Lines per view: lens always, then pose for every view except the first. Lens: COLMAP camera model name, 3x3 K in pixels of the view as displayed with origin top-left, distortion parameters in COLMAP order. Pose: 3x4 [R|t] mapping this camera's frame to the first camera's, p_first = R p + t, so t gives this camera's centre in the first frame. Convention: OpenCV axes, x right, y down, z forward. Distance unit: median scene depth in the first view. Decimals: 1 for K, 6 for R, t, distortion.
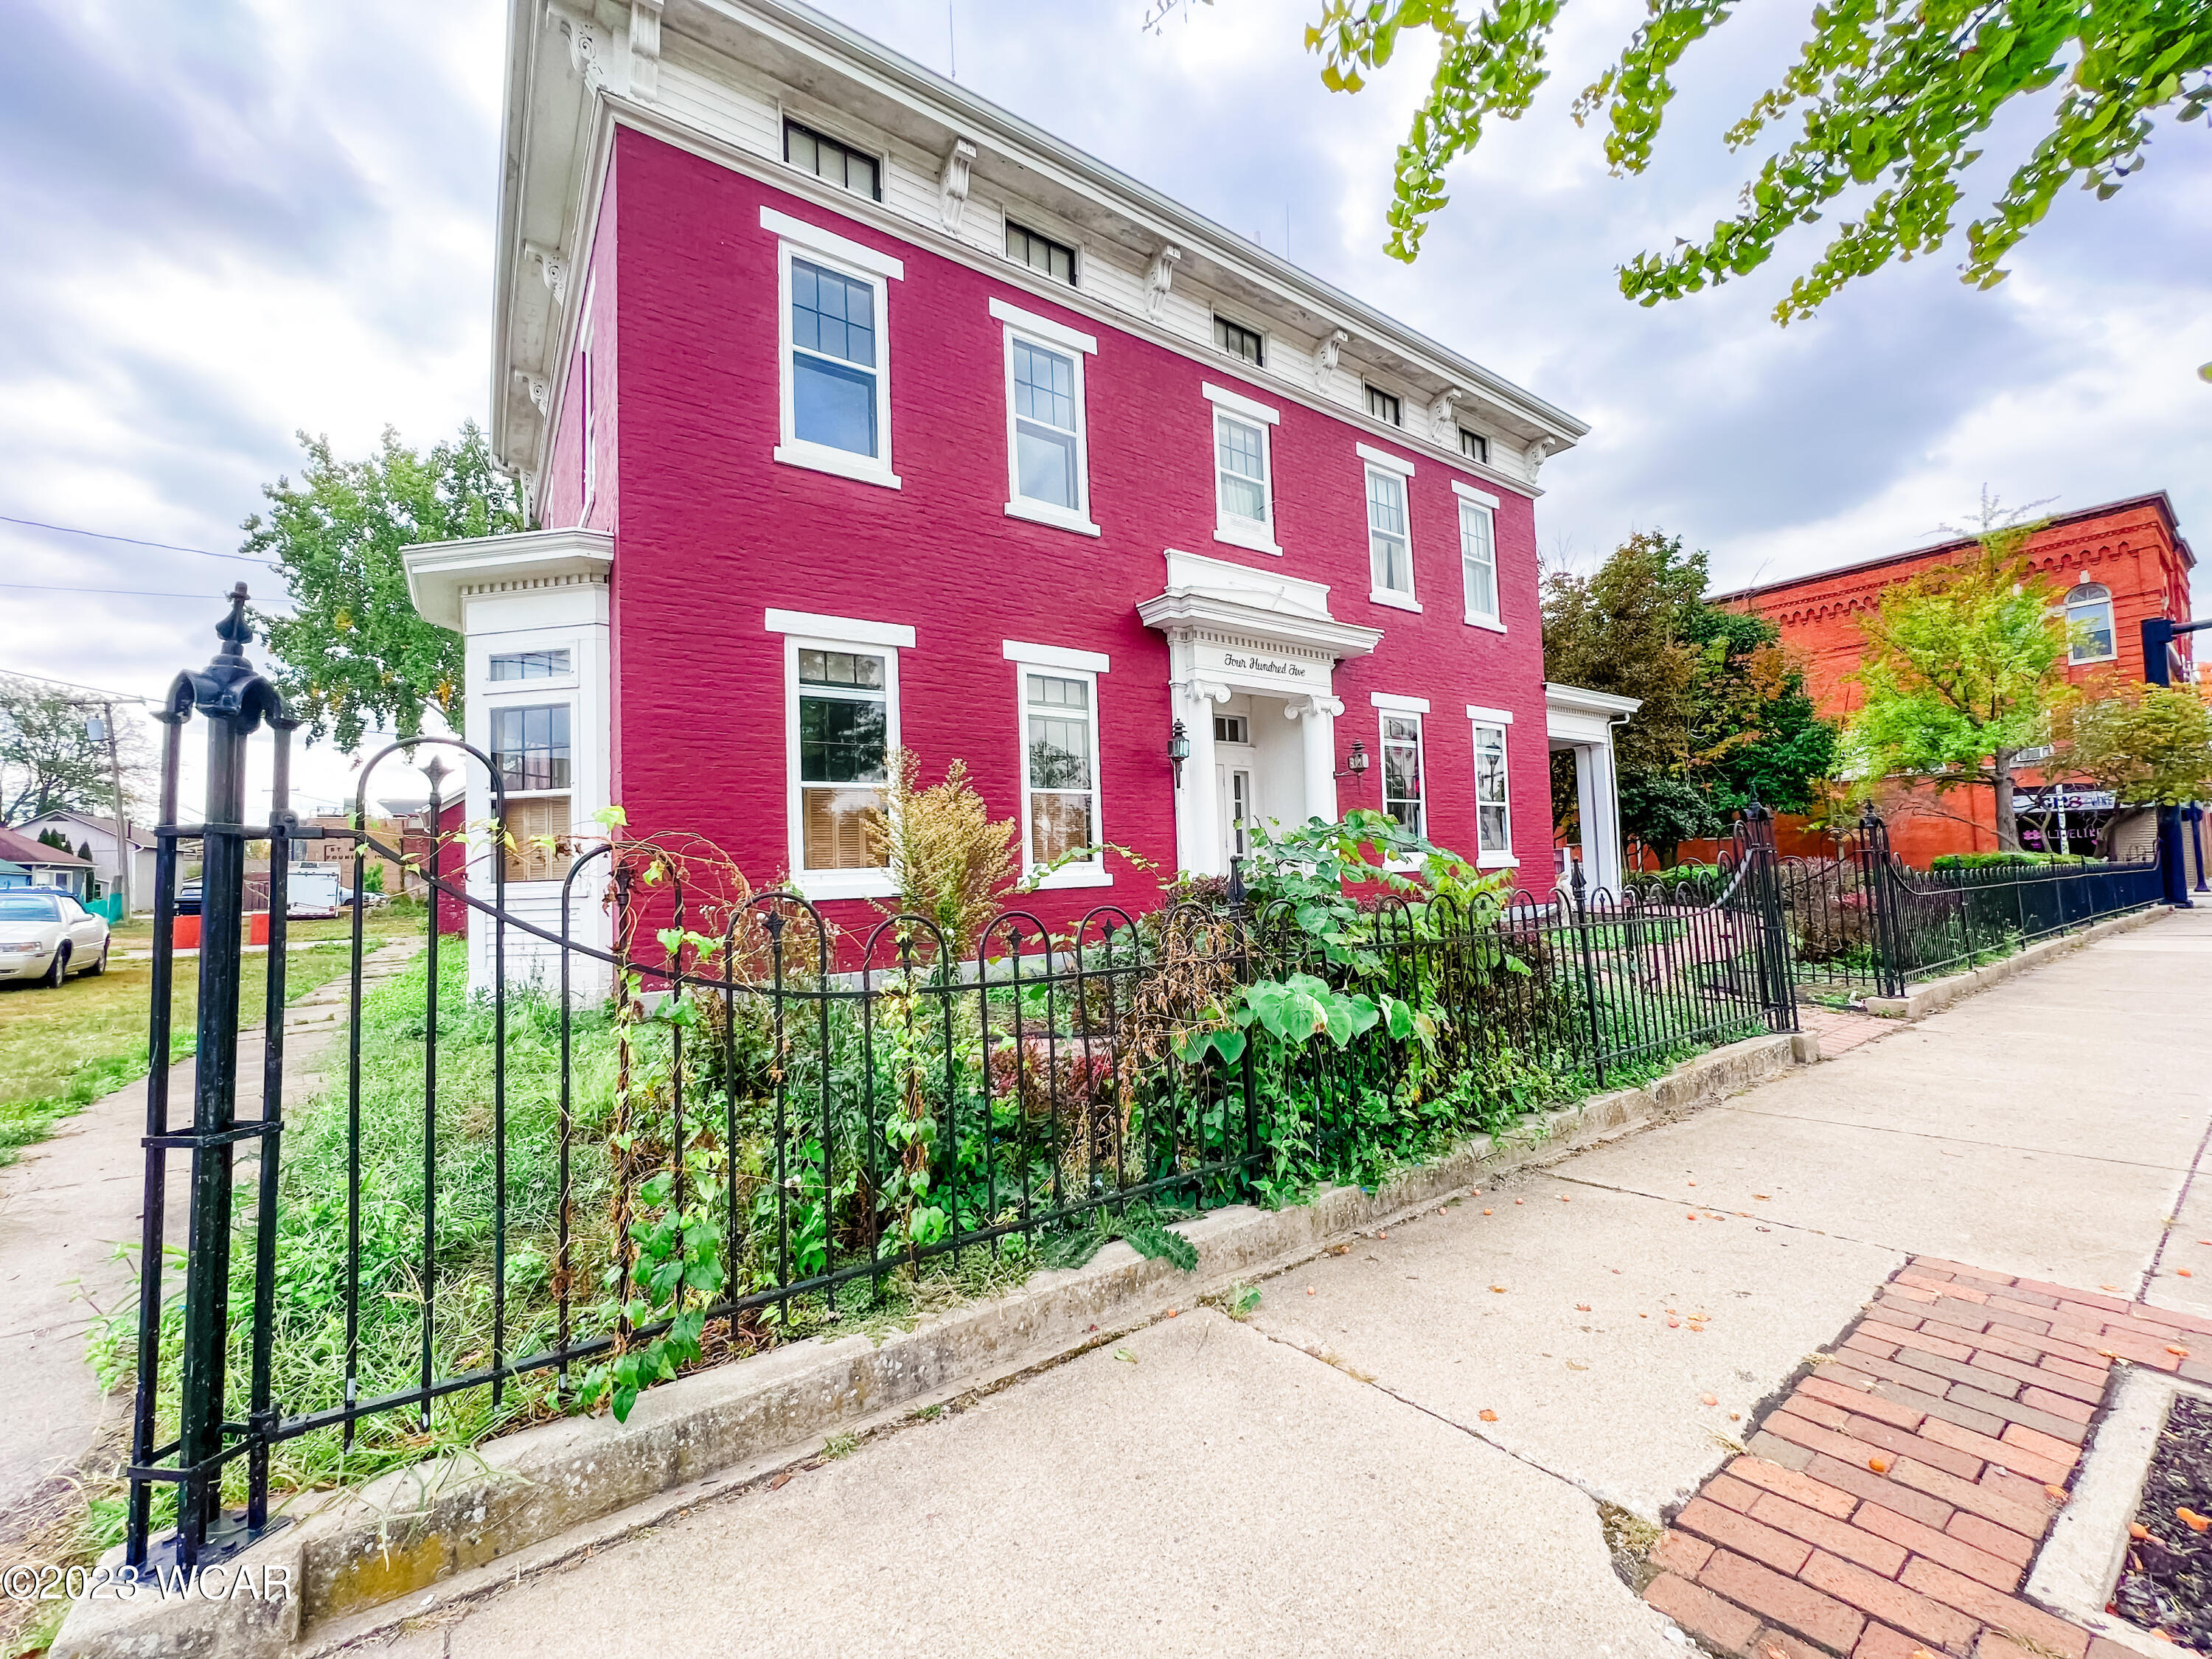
lens RADIAL K [[909.2, 0, 1113.3], [0, 909.2, 849.7], [0, 0, 1]] dist [0.013790, -0.007521]
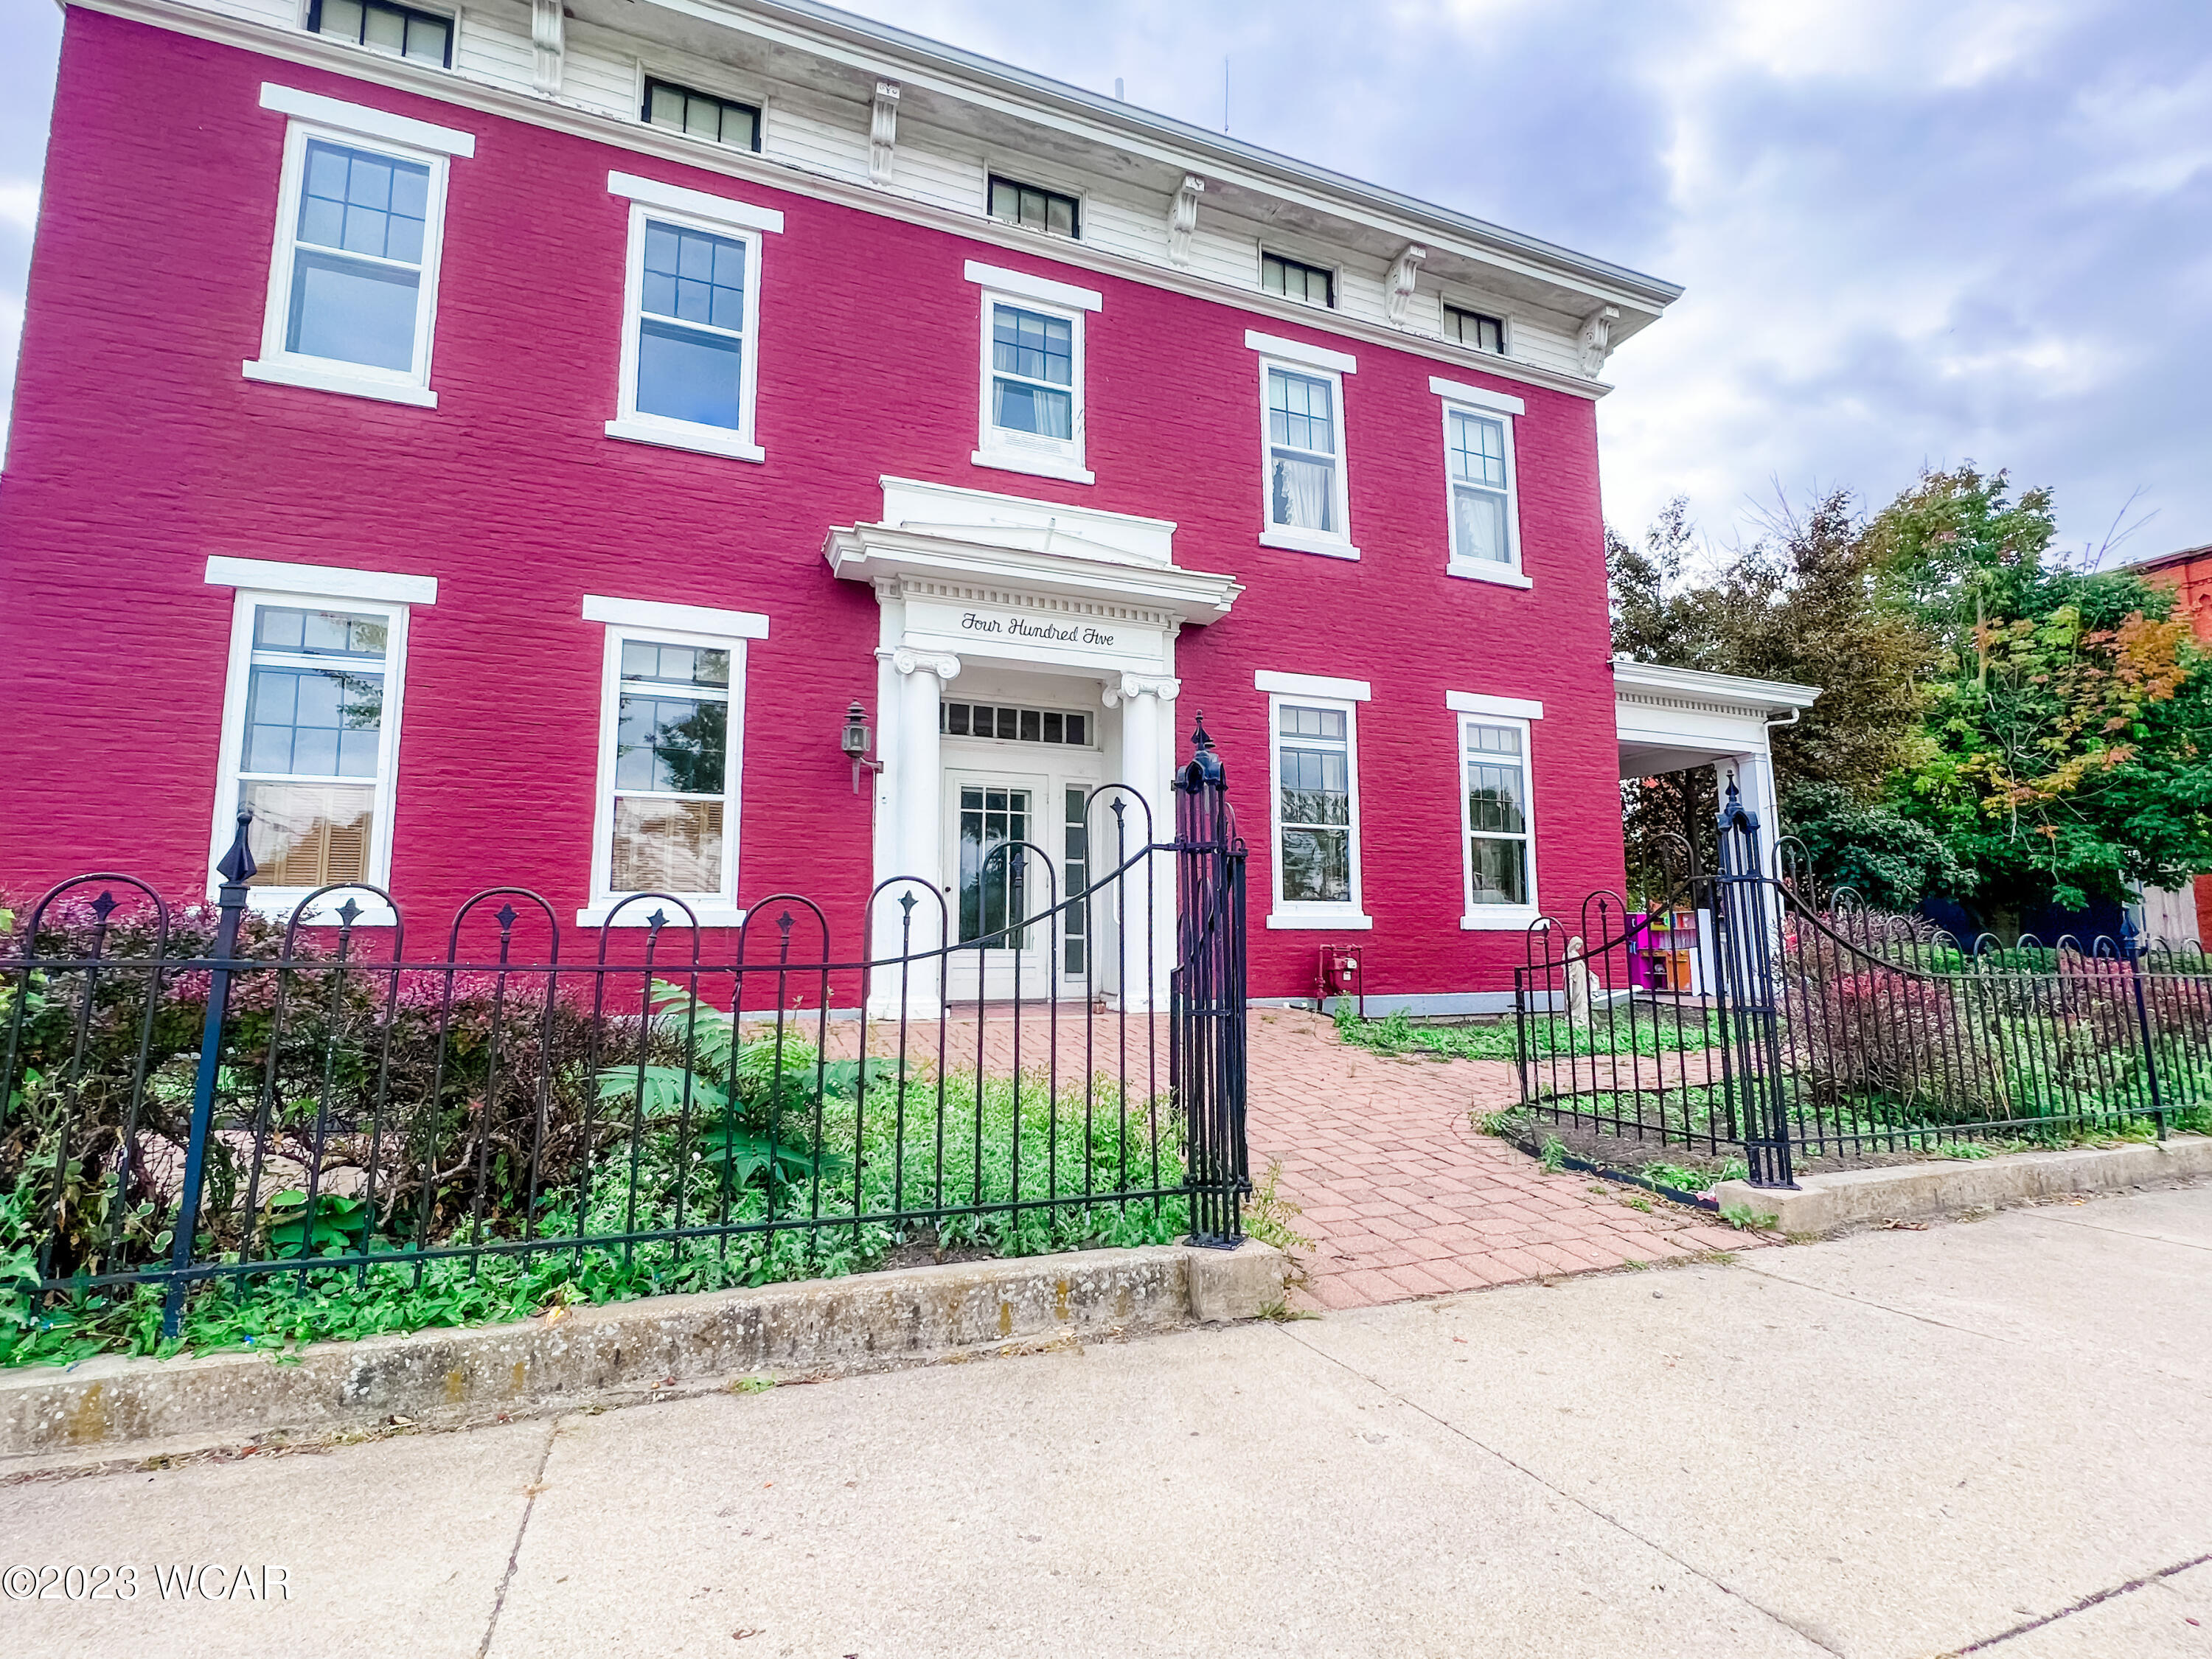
lens RADIAL K [[934.0, 0, 1106.0], [0, 934.0, 829.5], [0, 0, 1]] dist [0.001889, 0.000583]
pose [[0.957697, 0.019647, -0.287107, 0.370998], [-0.036985, 0.997796, -0.055090, -0.005558], [0.285392, 0.063378, 0.956313, 0.274614]]
